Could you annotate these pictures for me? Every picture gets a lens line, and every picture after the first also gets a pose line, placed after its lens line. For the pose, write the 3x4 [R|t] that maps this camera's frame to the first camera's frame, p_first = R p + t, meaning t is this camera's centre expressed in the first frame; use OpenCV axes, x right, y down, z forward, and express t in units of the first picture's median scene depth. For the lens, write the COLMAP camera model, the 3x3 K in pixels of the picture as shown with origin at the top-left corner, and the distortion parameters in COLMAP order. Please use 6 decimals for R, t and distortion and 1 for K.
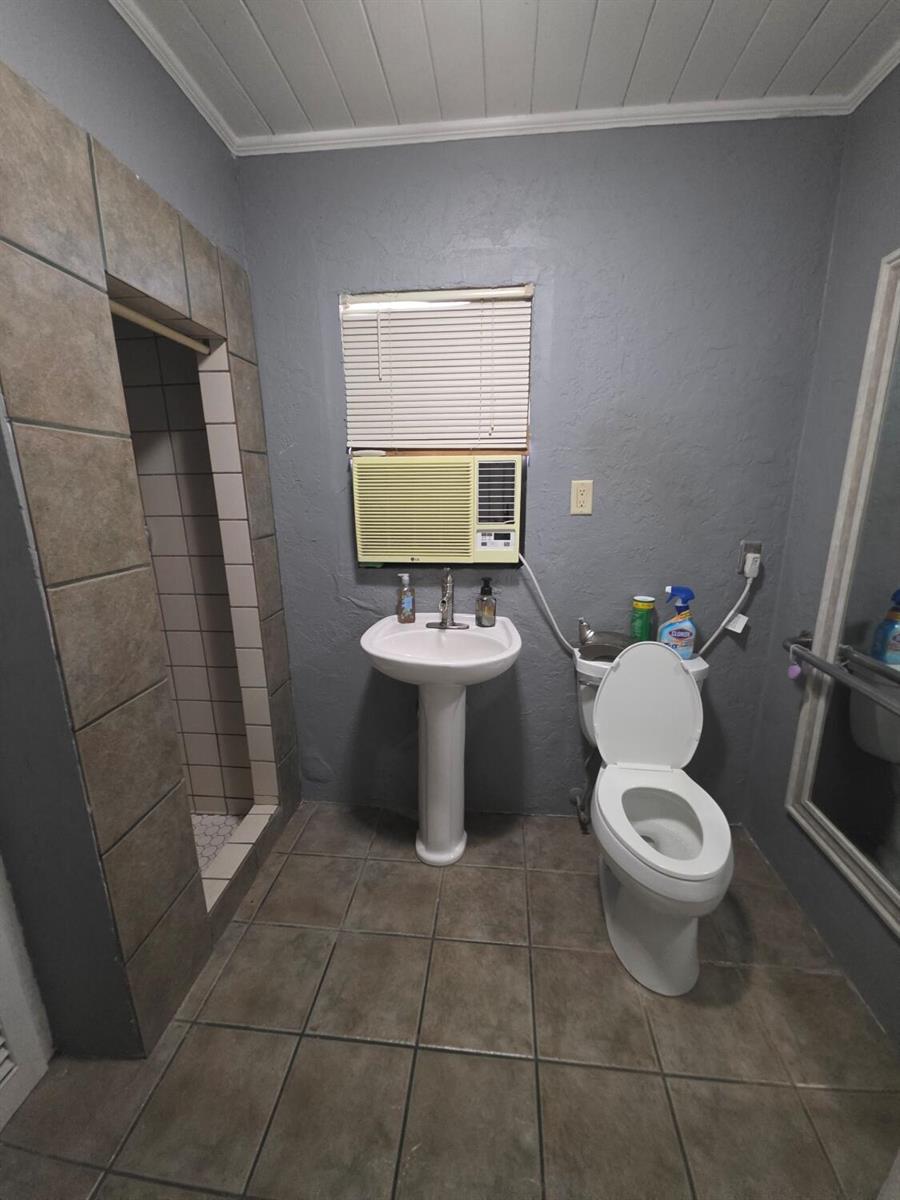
lens RADIAL K [[478.6, 0, 454.1], [0, 478.6, 602.7], [0, 0, 1]] dist [-0.000569, -0.000026]
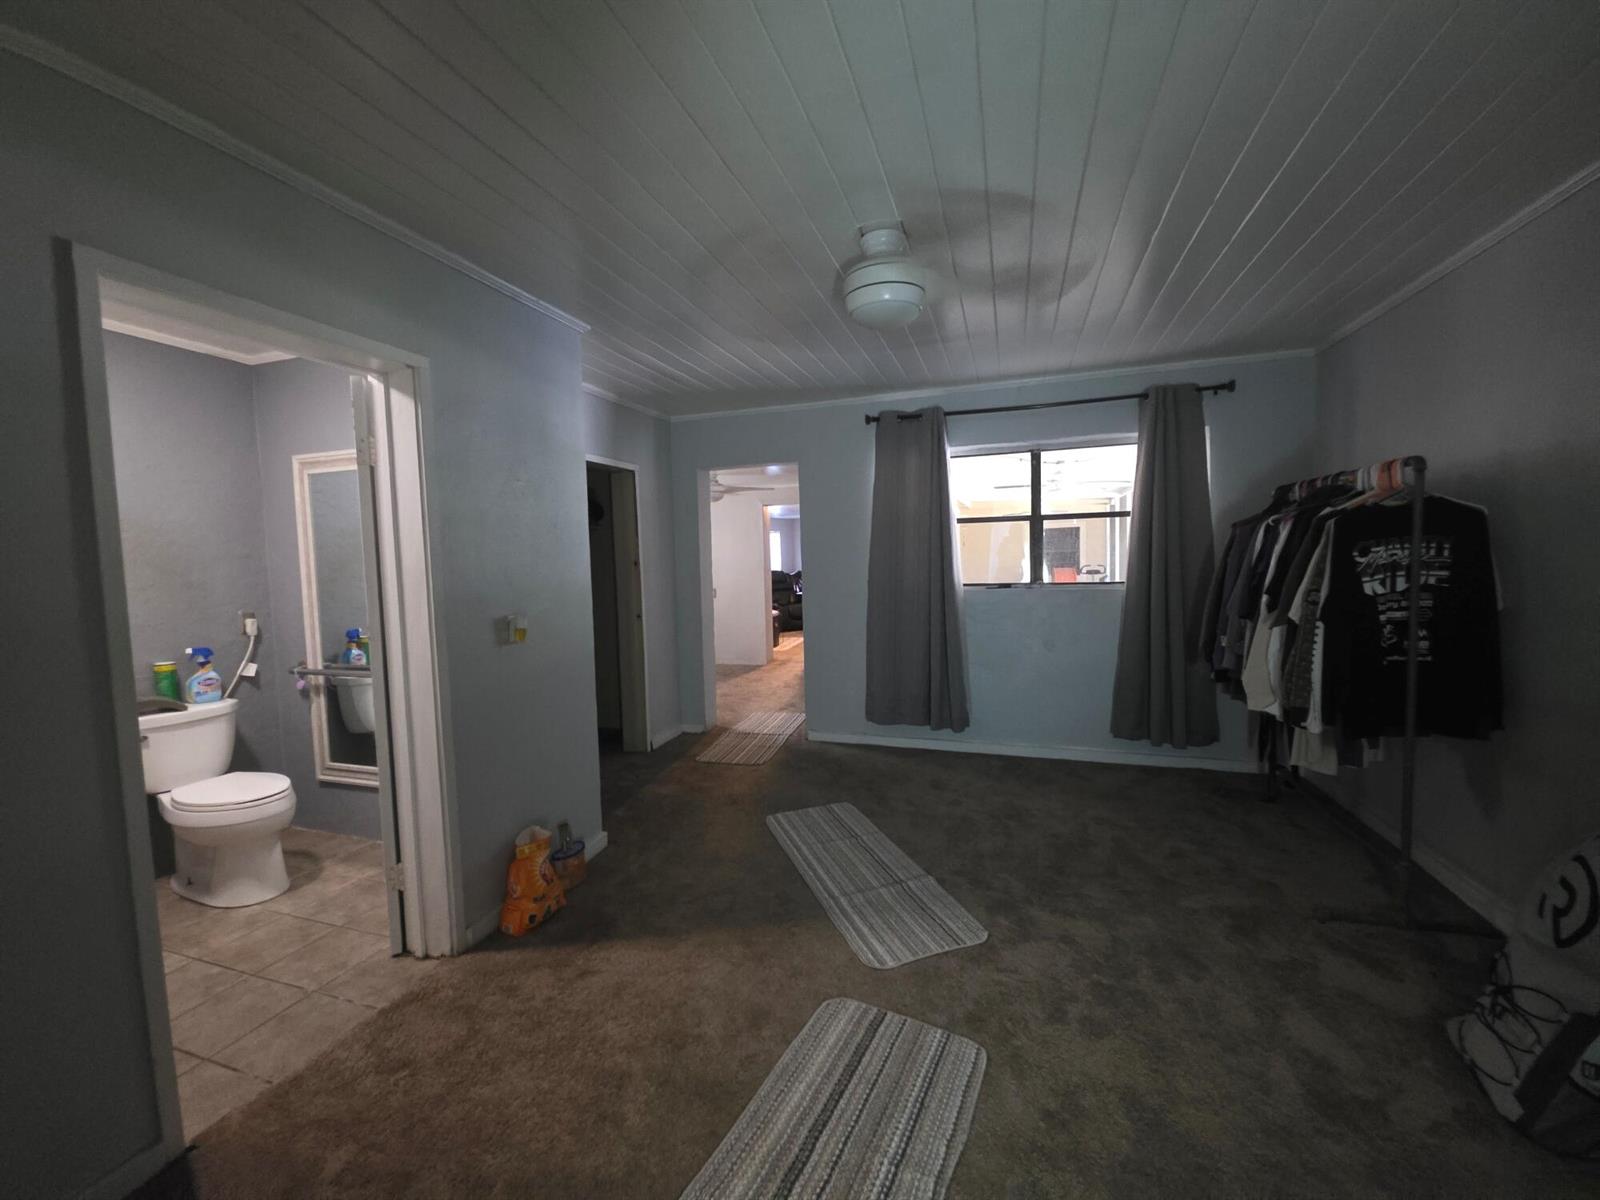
lens RADIAL K [[638.1, 0, 806.0], [0, 638.1, 598.4], [0, 0, 1]] dist [-0.000569, -0.000026]
pose [[0.218508, -0.059187, 0.974039, -0.941887], [0.256011, 0.966673, 0.001308, 0.283277], [-0.941654, 0.249079, 0.226378, -1.101547]]
